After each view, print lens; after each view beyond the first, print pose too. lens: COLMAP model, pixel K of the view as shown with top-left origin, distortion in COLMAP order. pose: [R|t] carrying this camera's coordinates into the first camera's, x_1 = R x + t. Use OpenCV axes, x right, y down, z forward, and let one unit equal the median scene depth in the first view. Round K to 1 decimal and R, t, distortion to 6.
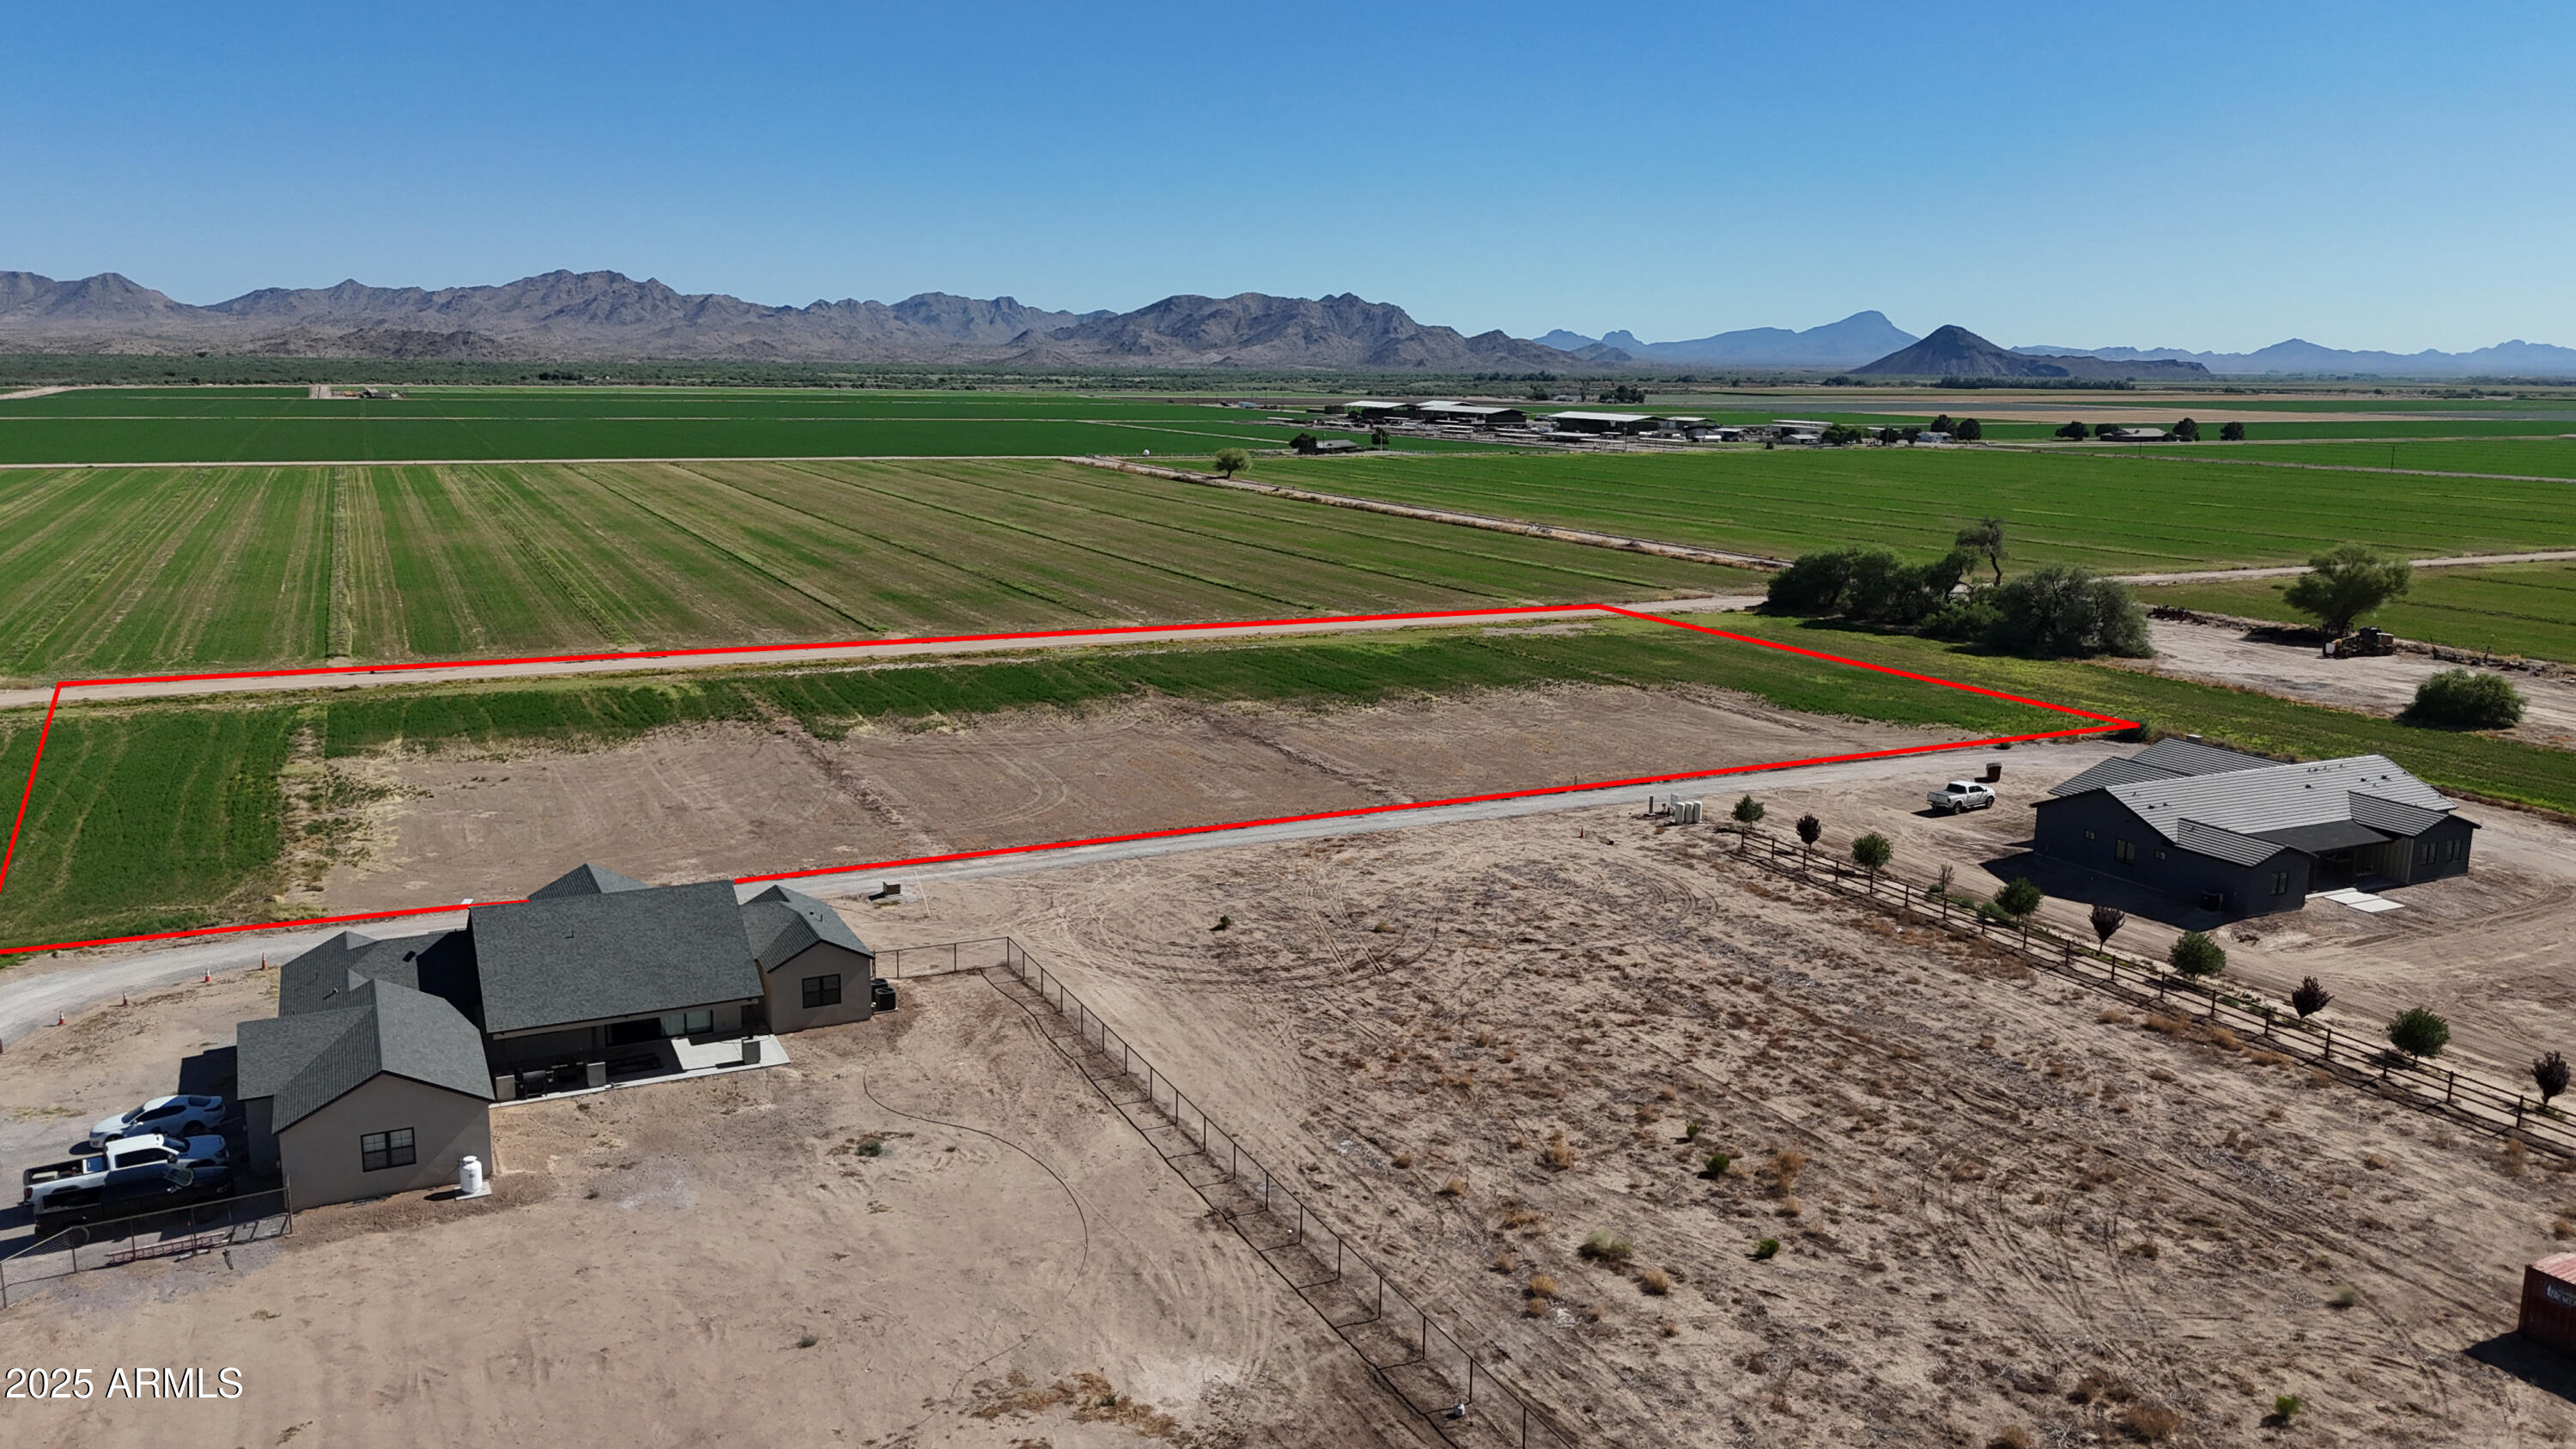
lens RADIAL K [[1904.0, 0, 1298.0], [0, 1904.0, 726.1], [0, 0, 1]] dist [0.066773, -0.063558]
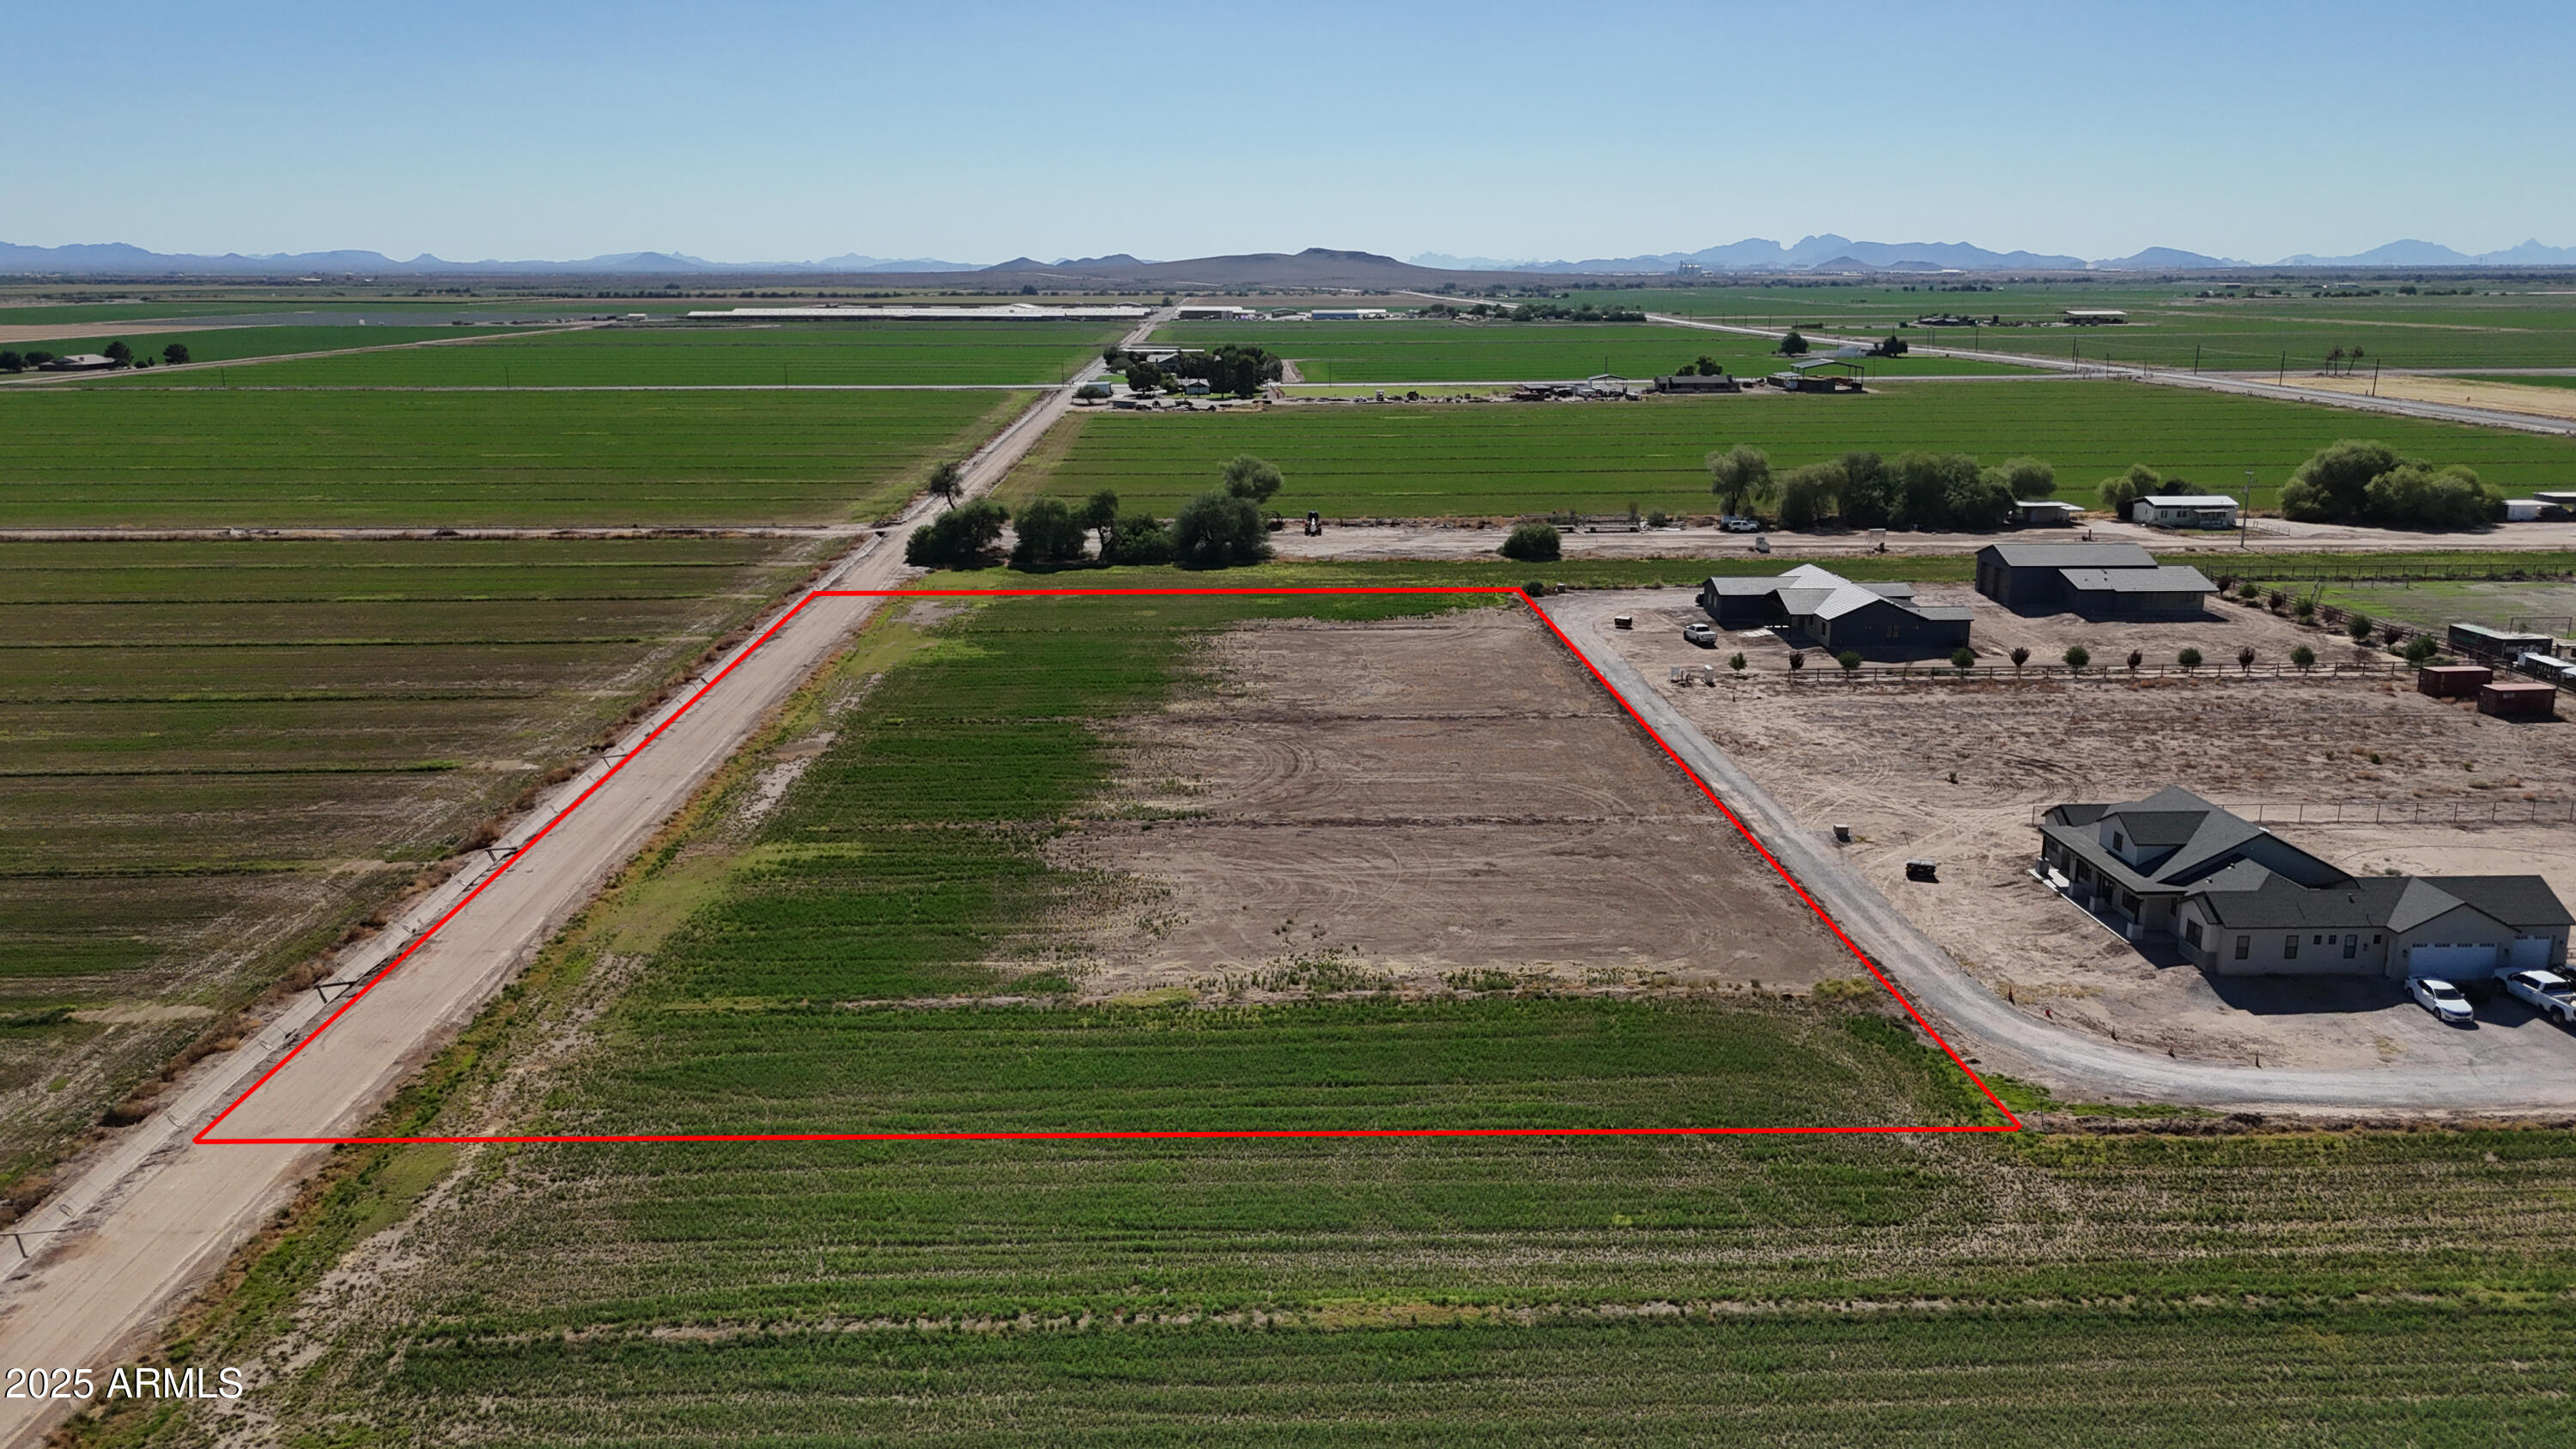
lens RADIAL K [[1904.0, 0, 1312.3], [0, 1904.0, 719.4], [0, 0, 1]] dist [0.066773, -0.063558]
pose [[0.400120, -0.222270, 0.889100, -1.532027], [0.175436, 0.970779, 0.163739, -0.267870], [-0.899514, 0.090465, 0.427423, 0.795886]]
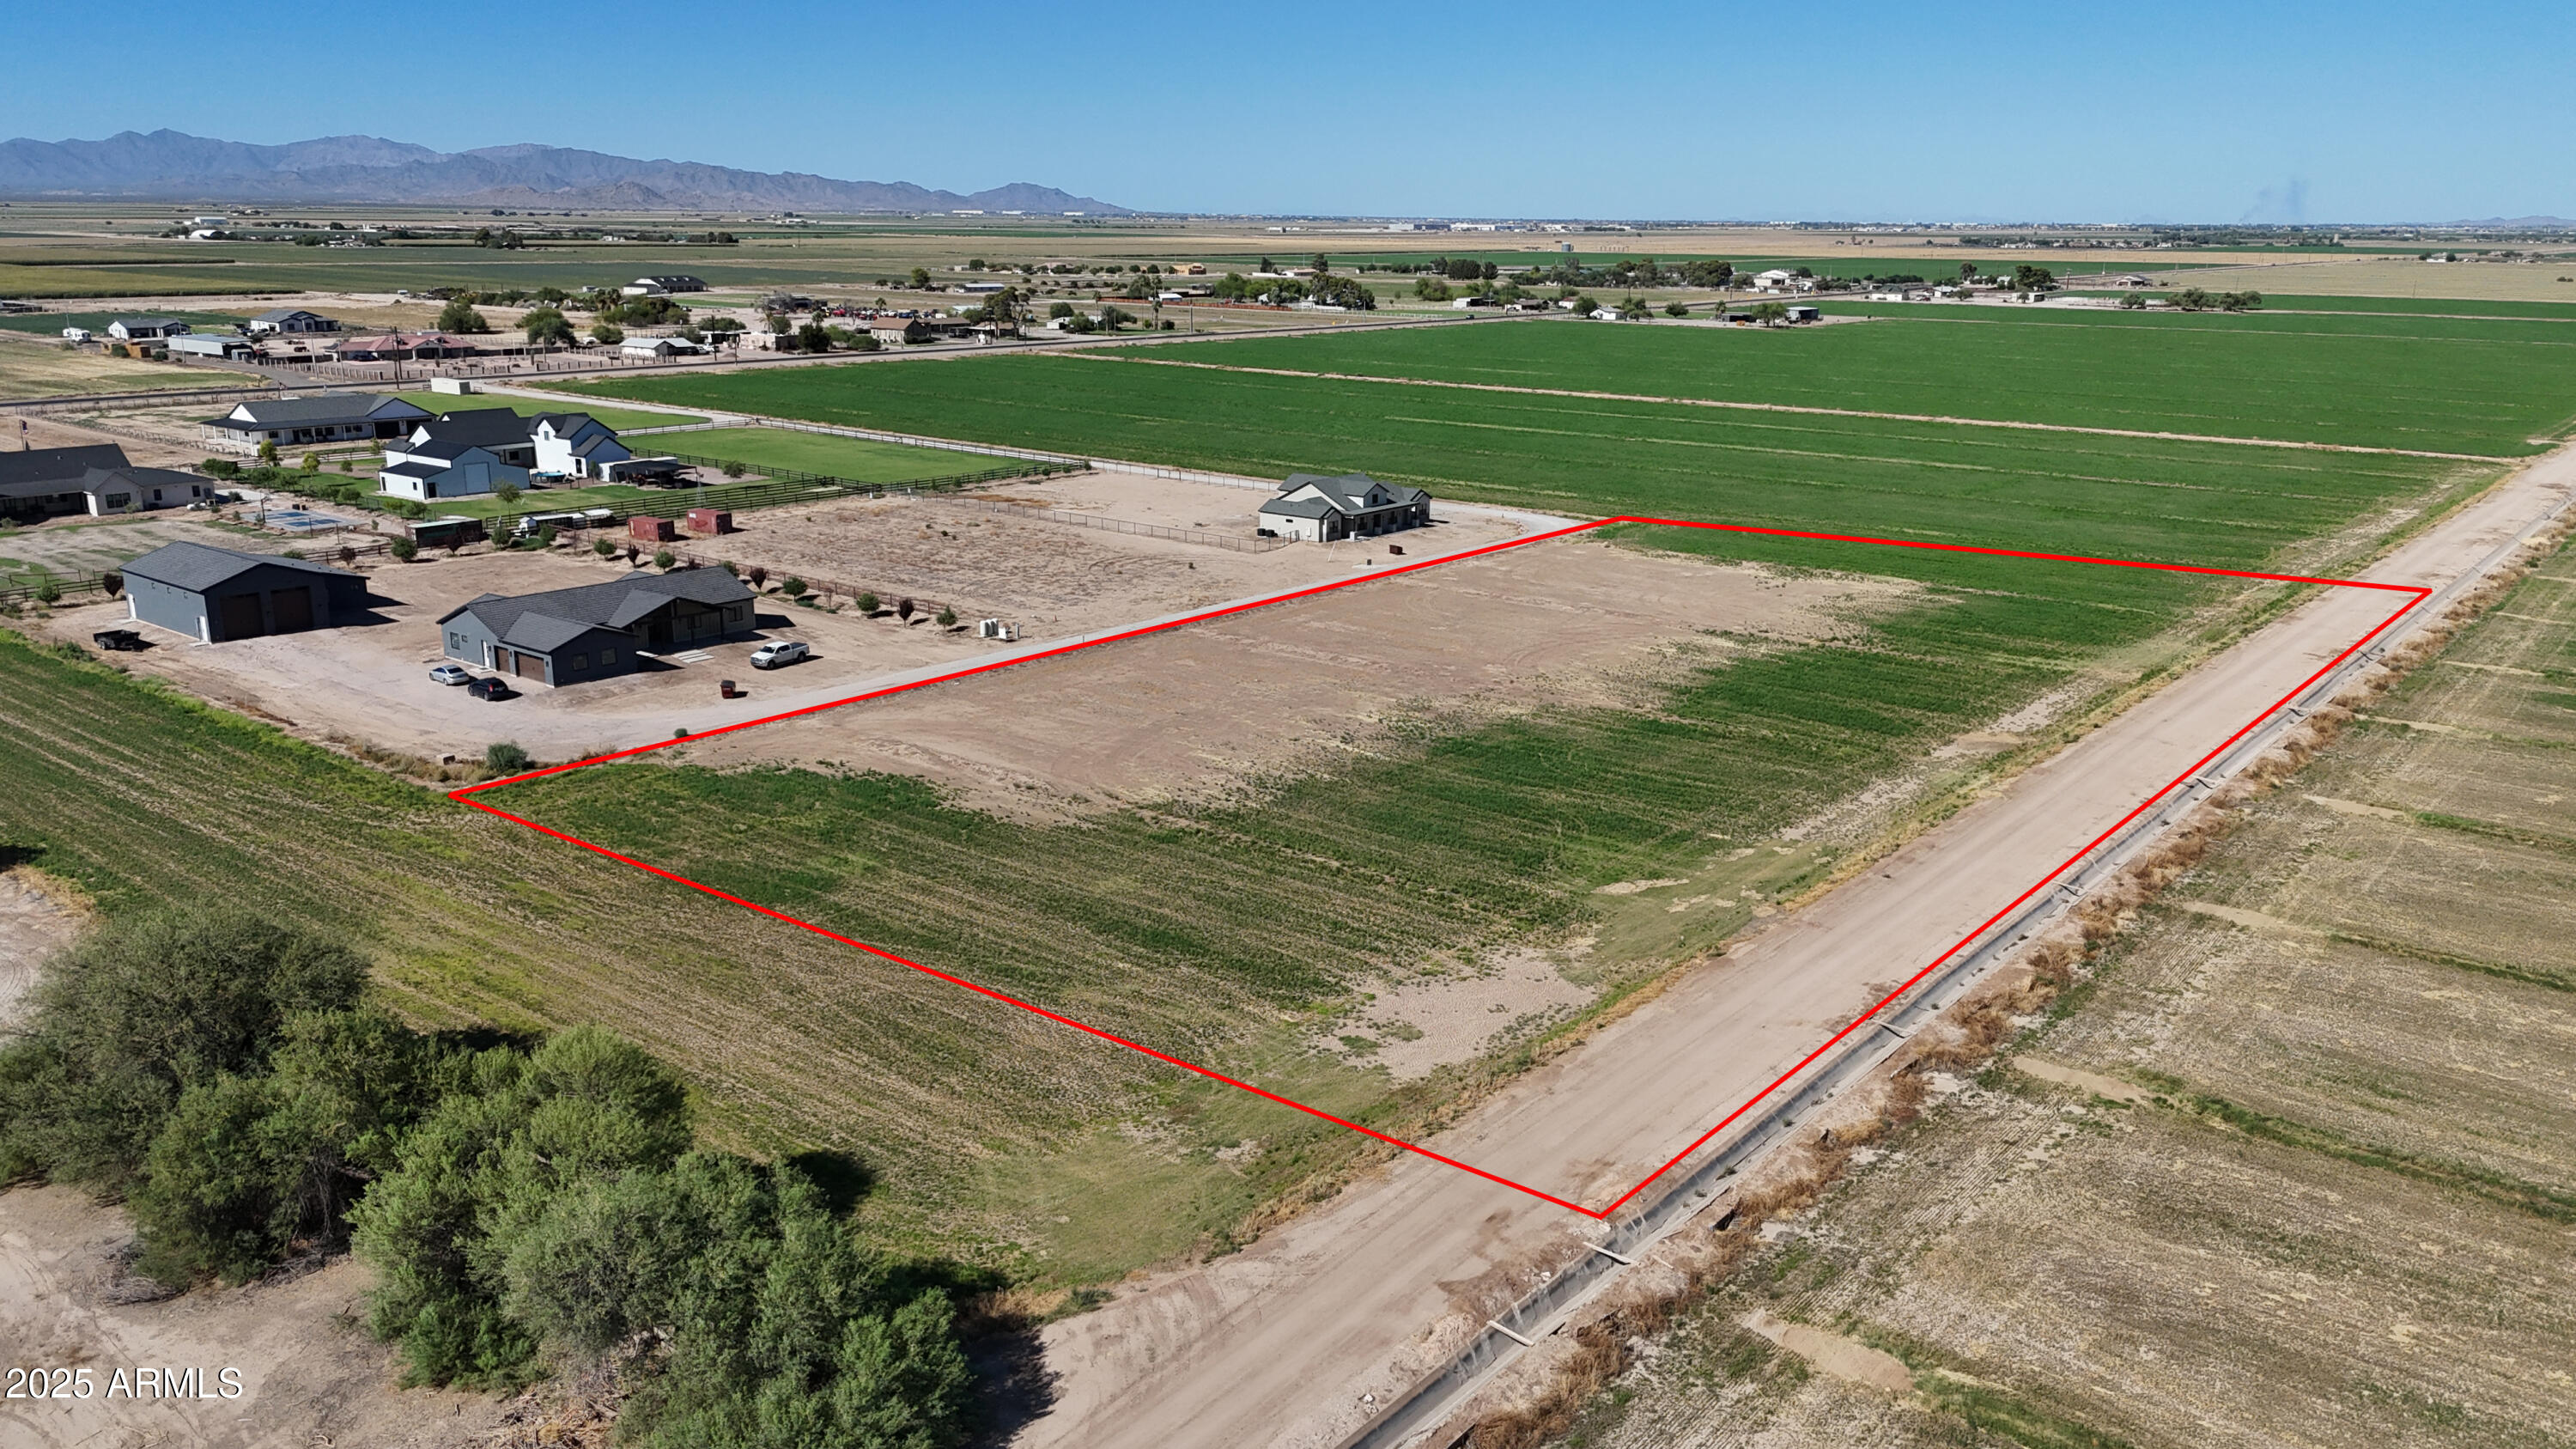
lens RADIAL K [[1904.0, 0, 1294.4], [0, 1904.0, 736.7], [0, 0, 1]] dist [0.066773, -0.063558]
pose [[-0.911194, 0.089895, -0.402051, 0.691823], [-0.094971, 0.903785, 0.417317, -0.591854], [0.400882, 0.418440, -0.814986, 2.764296]]
